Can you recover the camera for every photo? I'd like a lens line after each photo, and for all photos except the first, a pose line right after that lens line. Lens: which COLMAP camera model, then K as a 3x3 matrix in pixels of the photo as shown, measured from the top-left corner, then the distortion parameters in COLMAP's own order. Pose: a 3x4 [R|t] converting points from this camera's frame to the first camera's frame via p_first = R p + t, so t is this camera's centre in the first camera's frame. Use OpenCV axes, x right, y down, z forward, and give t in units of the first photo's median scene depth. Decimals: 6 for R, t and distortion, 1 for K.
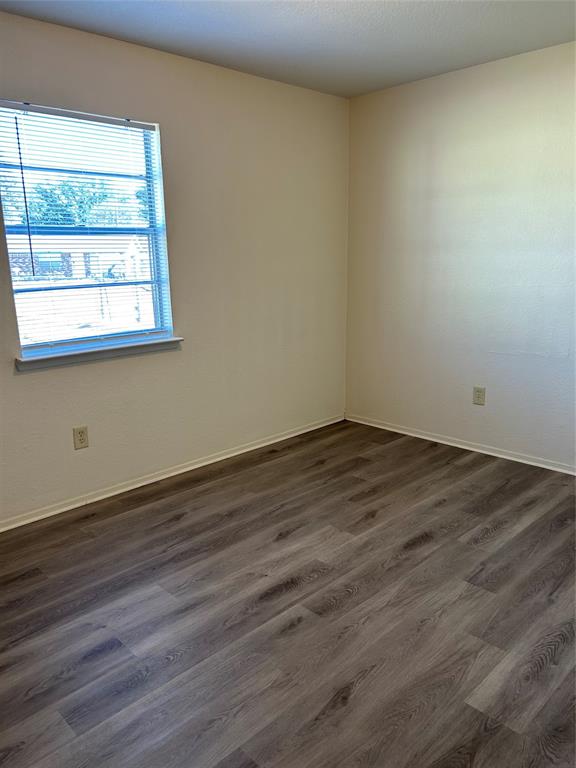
lens RADIAL K [[583.6, 0, 288.0], [0, 583.6, 384.0], [0, 0, 1]] dist [0.052982, -0.042774]
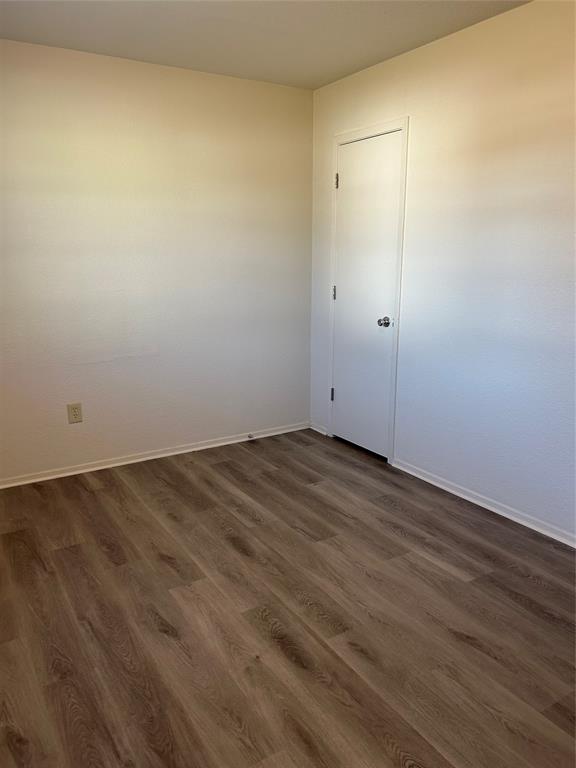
lens RADIAL K [[583.6, 0, 288.0], [0, 583.6, 384.0], [0, 0, 1]] dist [0.052982, -0.042774]
pose [[0.230134, -0.204114, 0.951512, -0.614889], [0.220291, 0.963302, 0.153364, -0.120483], [-0.947898, 0.174316, 0.266653, 0.599399]]
